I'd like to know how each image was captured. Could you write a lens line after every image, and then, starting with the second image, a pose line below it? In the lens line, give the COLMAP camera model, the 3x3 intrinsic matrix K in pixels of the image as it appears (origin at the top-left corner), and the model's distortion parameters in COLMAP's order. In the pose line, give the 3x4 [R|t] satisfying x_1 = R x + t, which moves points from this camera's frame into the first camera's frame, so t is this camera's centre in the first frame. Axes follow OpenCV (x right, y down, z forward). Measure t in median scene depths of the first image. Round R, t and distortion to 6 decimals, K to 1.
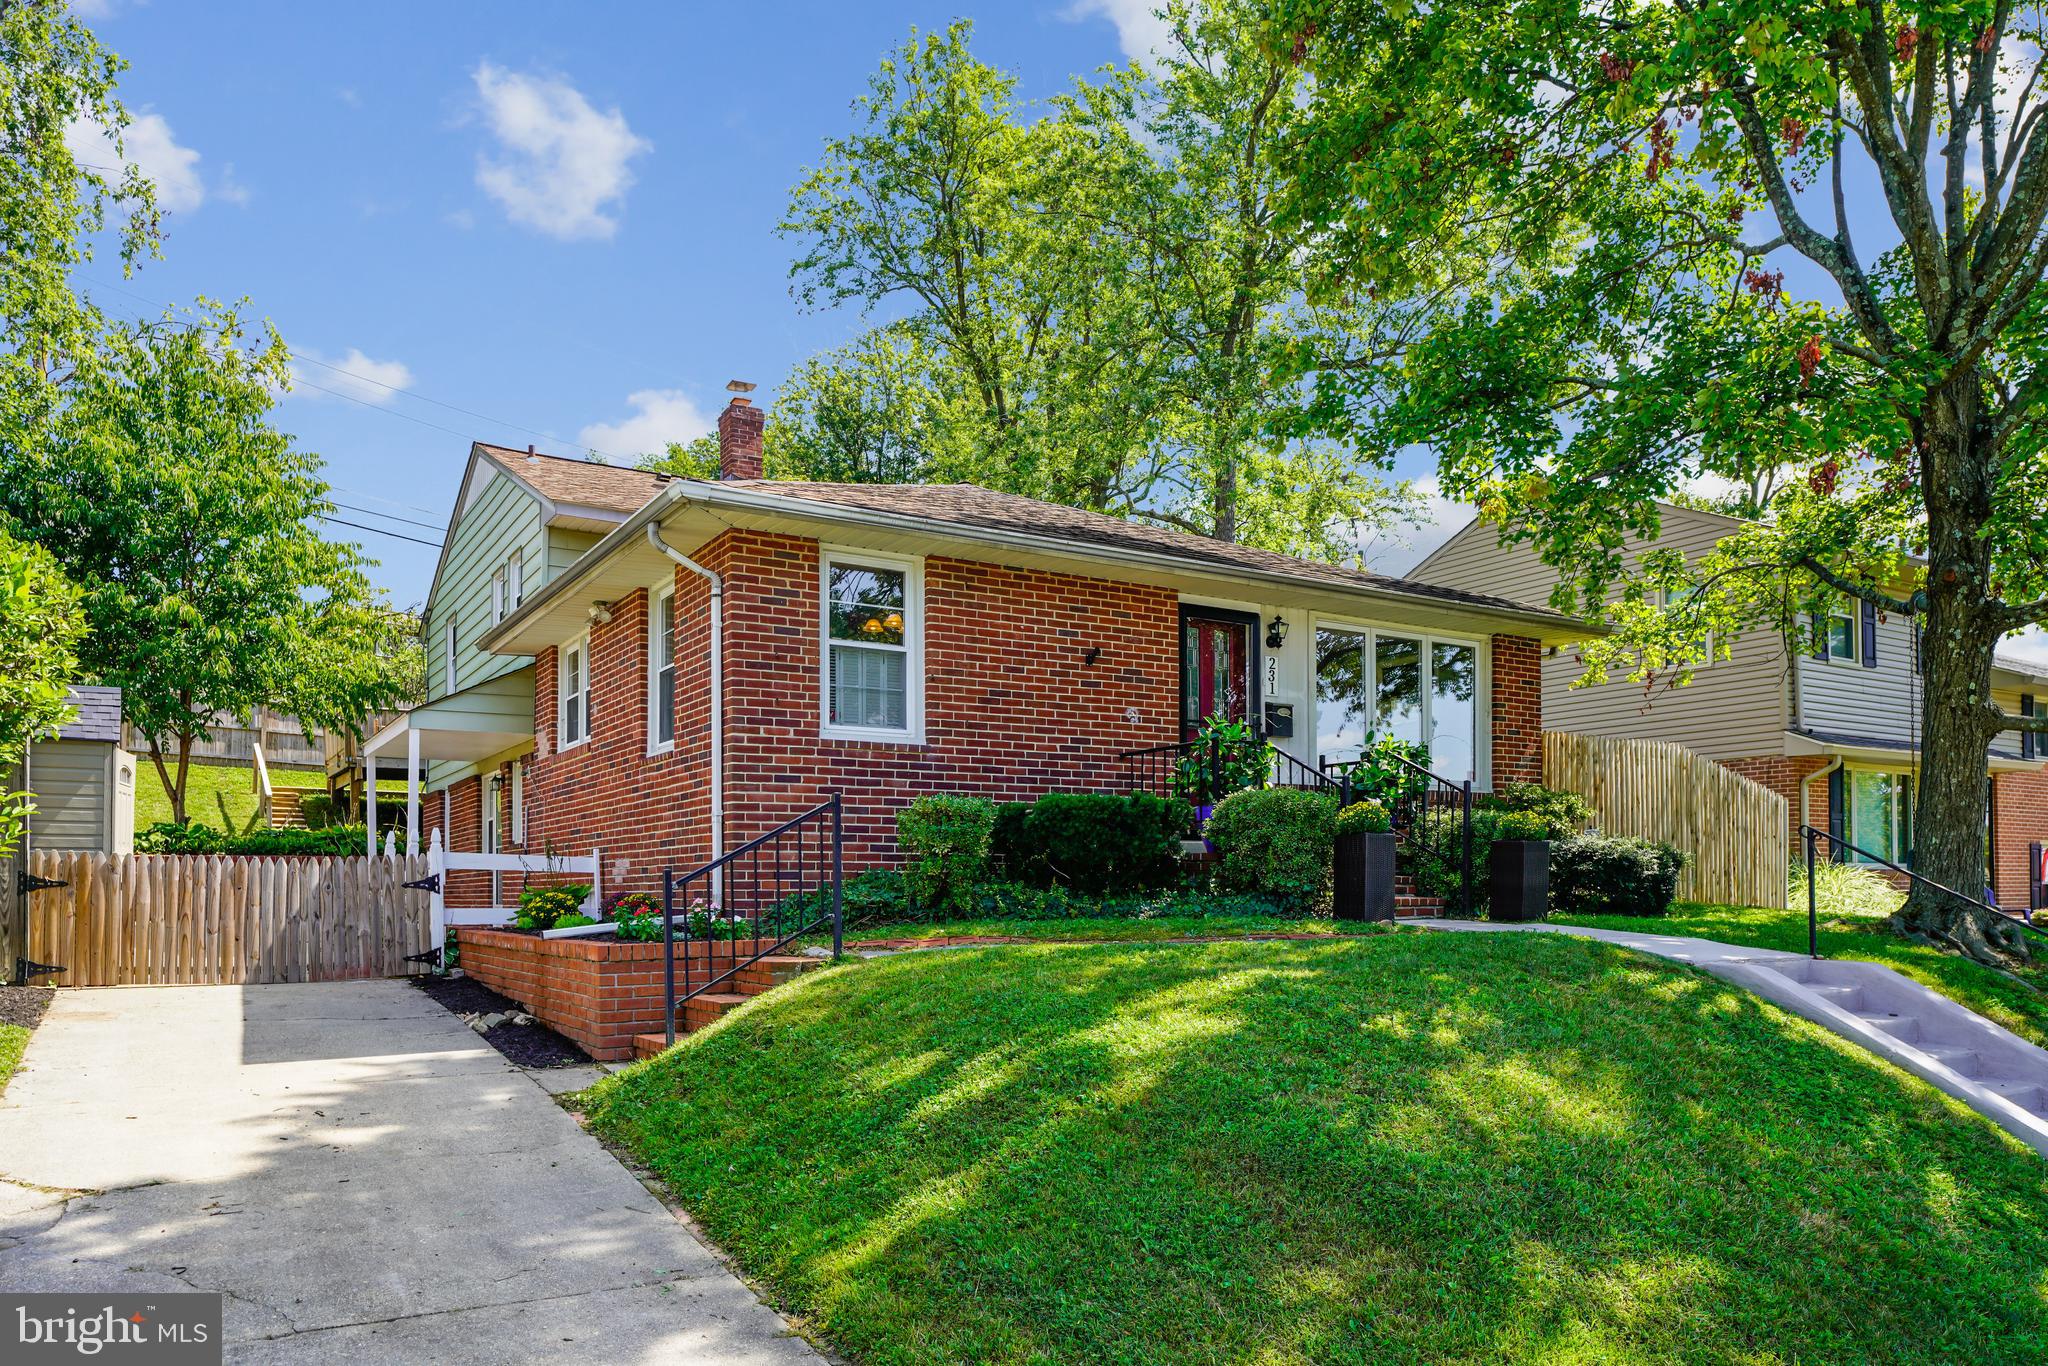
lens RADIAL K [[1373.1, 0, 1023.9], [0, 1373.1, 698.6], [0, 0, 1]] dist [0.005690, 0.005993]
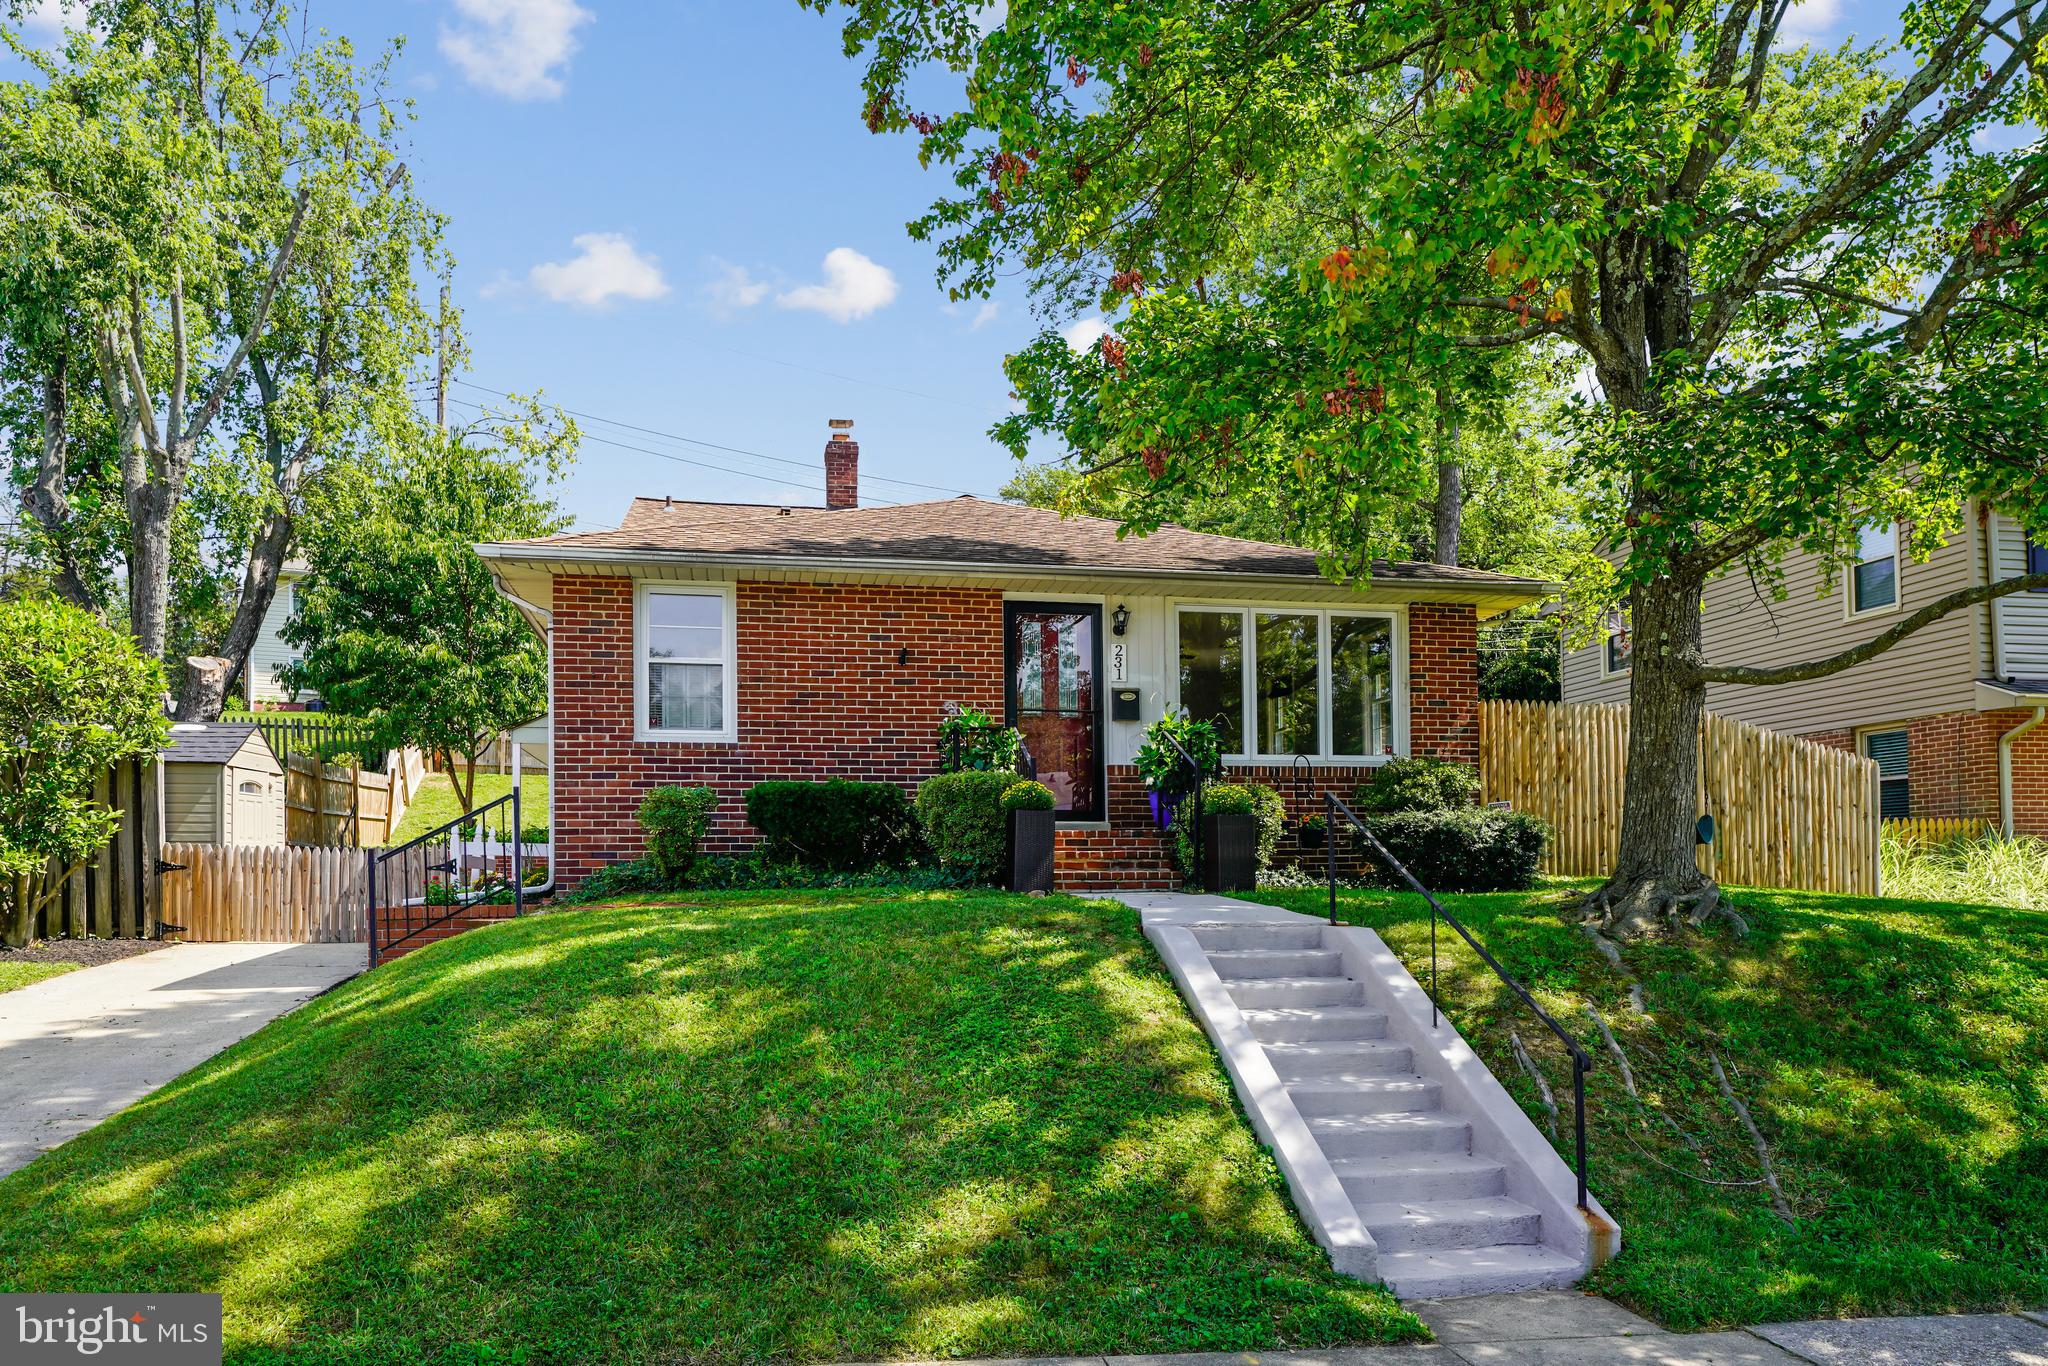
lens RADIAL K [[1400.4, 0, 1023.6], [0, 1400.4, 669.0], [0, 0, 1]] dist [0.011375, 0.001947]
pose [[0.936312, -0.056668, -0.346566, 0.567013], [0.051882, 0.998386, -0.023082, 0.011063], [0.347315, 0.003631, 0.937742, -0.032371]]
